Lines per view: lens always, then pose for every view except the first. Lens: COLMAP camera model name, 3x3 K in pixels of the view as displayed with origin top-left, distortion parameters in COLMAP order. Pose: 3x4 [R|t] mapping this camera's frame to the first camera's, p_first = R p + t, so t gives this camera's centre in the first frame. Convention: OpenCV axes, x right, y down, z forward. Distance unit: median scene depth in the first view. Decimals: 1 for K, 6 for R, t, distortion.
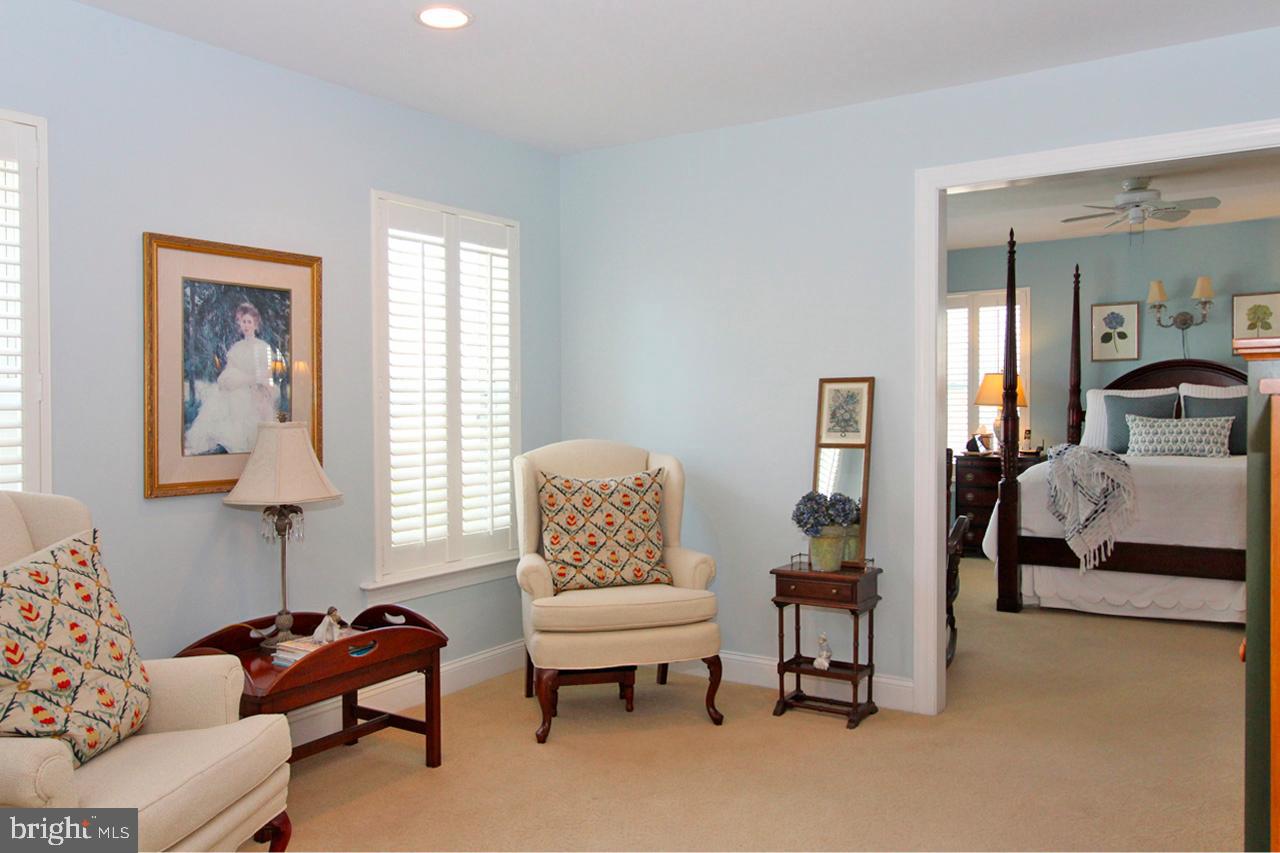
lens RADIAL K [[1068.9, 0, 642.2], [0, 1068.9, 451.6], [0, 0, 1]] dist [0.000373, -0.006231]
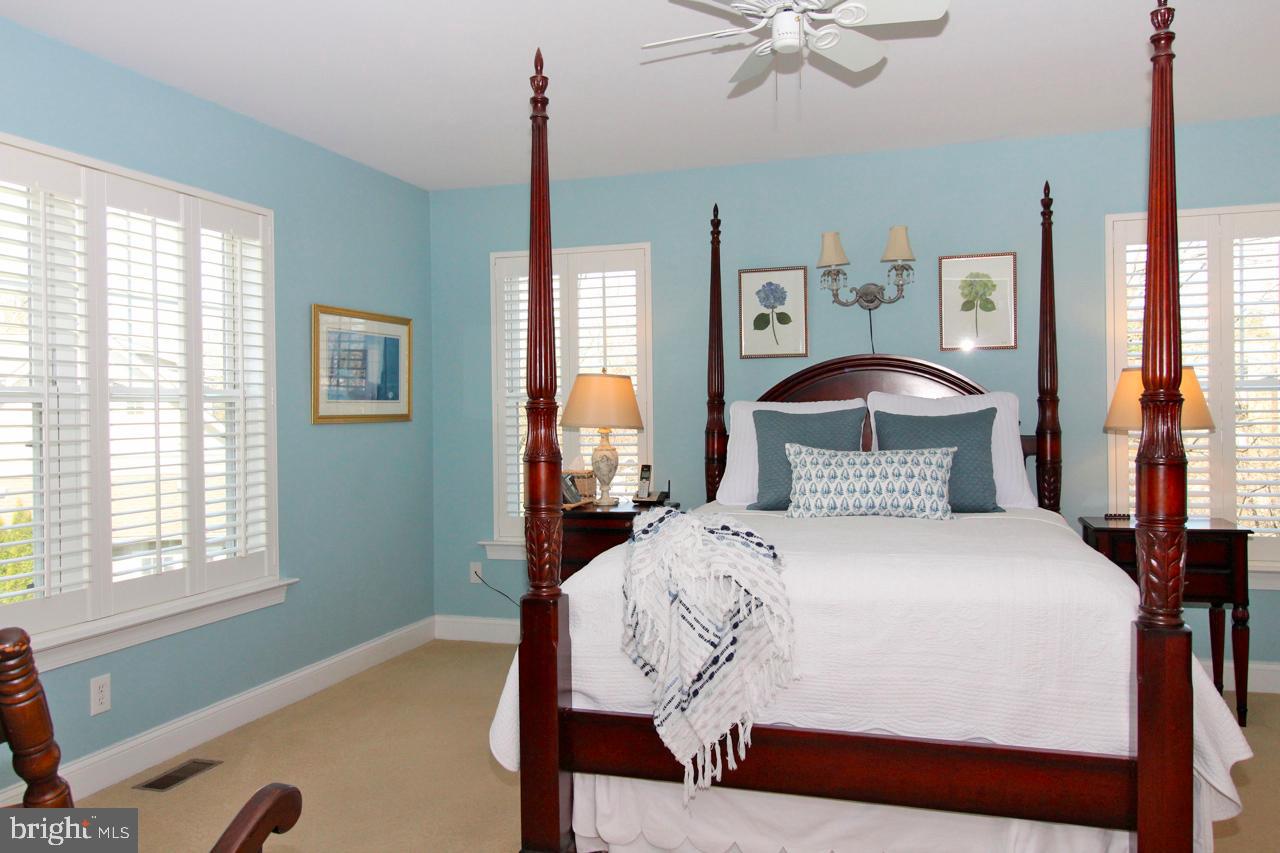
lens RADIAL K [[993.6, 0, 638.9], [0, 993.6, 416.7], [0, 0, 1]] dist [0.016874, -0.002809]
pose [[0.968820, 0.003044, 0.247746, 0.252055], [0.008420, 0.998943, -0.045199, -0.026562], [-0.247622, 0.045876, 0.967770, 0.517566]]
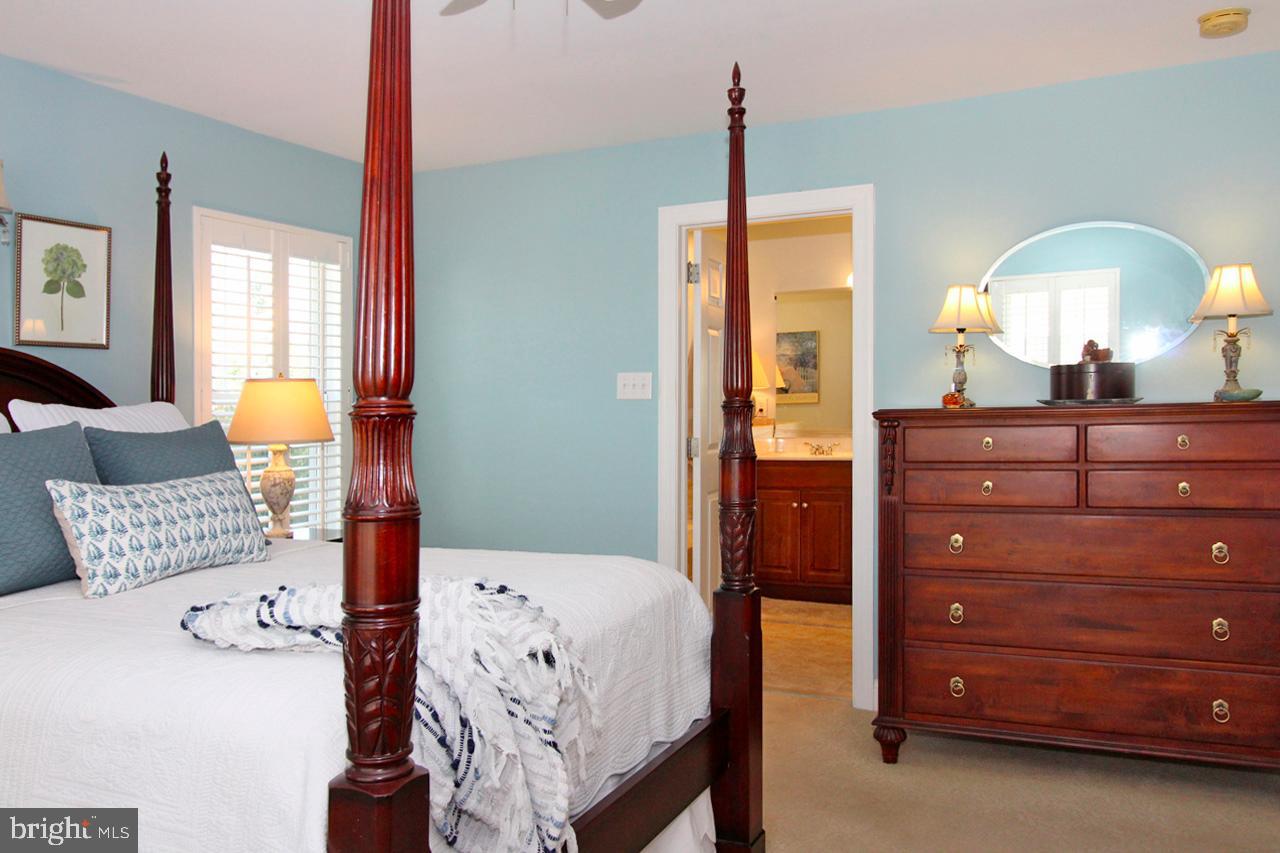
lens RADIAL K [[993.6, 0, 638.9], [0, 993.6, 416.7], [0, 0, 1]] dist [0.016874, -0.002809]
pose [[-0.143303, 0.009847, 0.989630, 0.103543], [0.073400, 0.997302, 0.000705, -0.045229], [-0.986953, 0.072740, -0.143639, 0.900813]]
